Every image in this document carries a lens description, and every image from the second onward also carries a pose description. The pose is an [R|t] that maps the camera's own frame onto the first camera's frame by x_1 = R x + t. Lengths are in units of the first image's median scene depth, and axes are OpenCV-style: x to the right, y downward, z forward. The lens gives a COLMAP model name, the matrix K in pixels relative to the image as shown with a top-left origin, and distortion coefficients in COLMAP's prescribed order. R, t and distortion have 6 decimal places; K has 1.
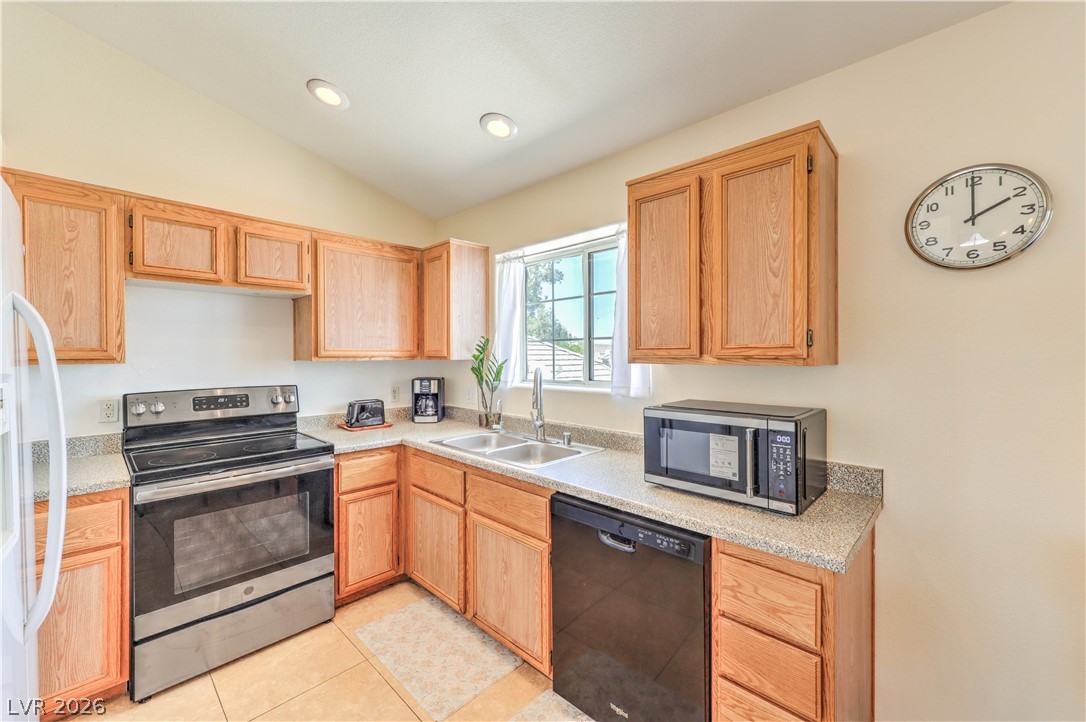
lens RADIAL K [[439.4, 0, 540.6], [0, 439.4, 357.8], [0, 0, 1]] dist [0.006021, 0.000254]
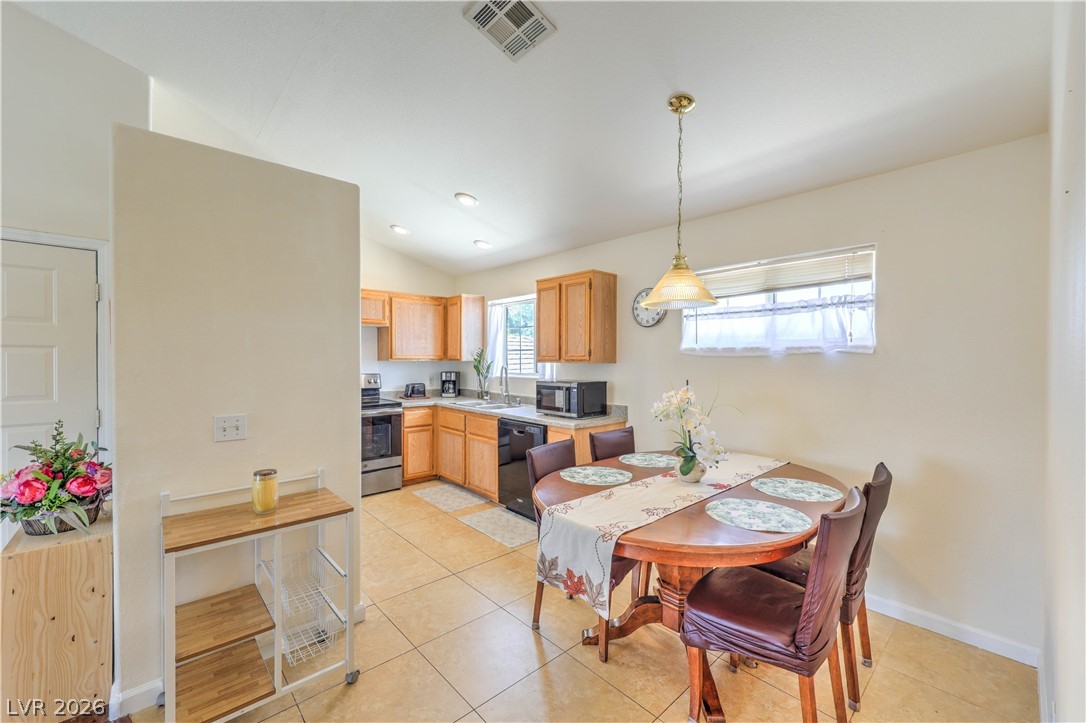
lens RADIAL K [[439.4, 0, 549.1], [0, 439.4, 366.9], [0, 0, 1]] dist [0.006021, 0.000254]
pose [[0.998532, 0.007608, -0.053634, 0.320870], [-0.007022, 0.999914, 0.011104, 0.007832], [0.053714, -0.010711, 0.998499, -1.002770]]
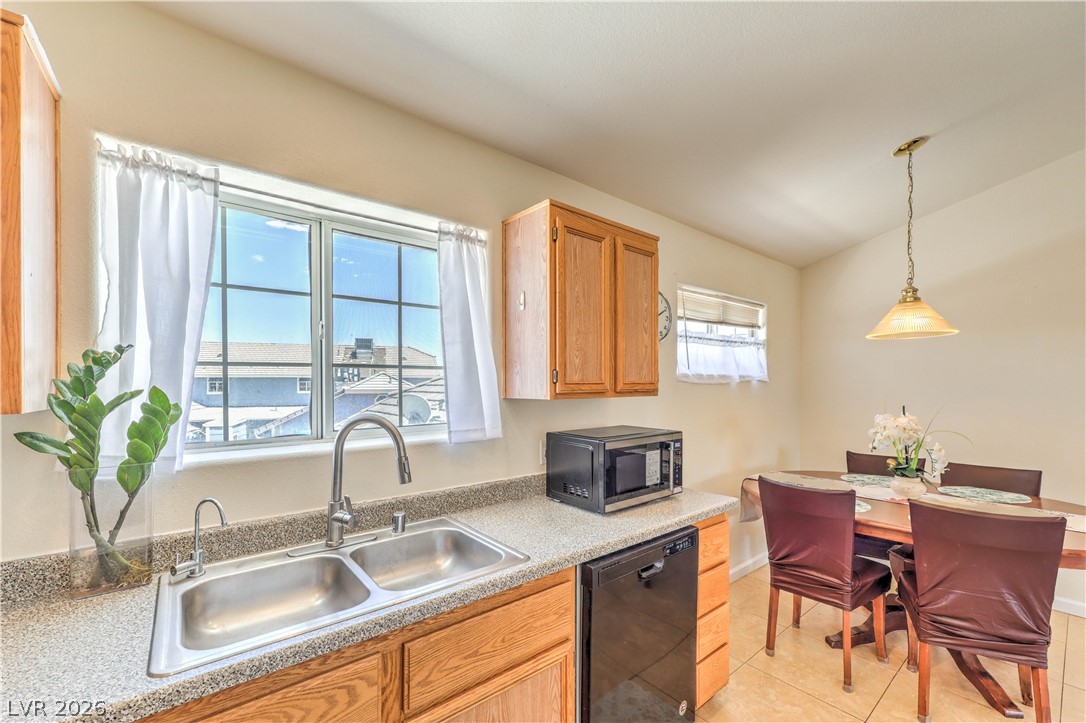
lens RADIAL K [[439.4, 0, 539.3], [0, 439.4, 390.6], [0, 0, 1]] dist [0.006021, 0.000254]
pose [[0.115723, -0.015009, 0.993168, -0.595952], [0.010353, 0.999850, 0.013903, -0.015945], [-0.993228, 0.008674, 0.115861, 0.773932]]
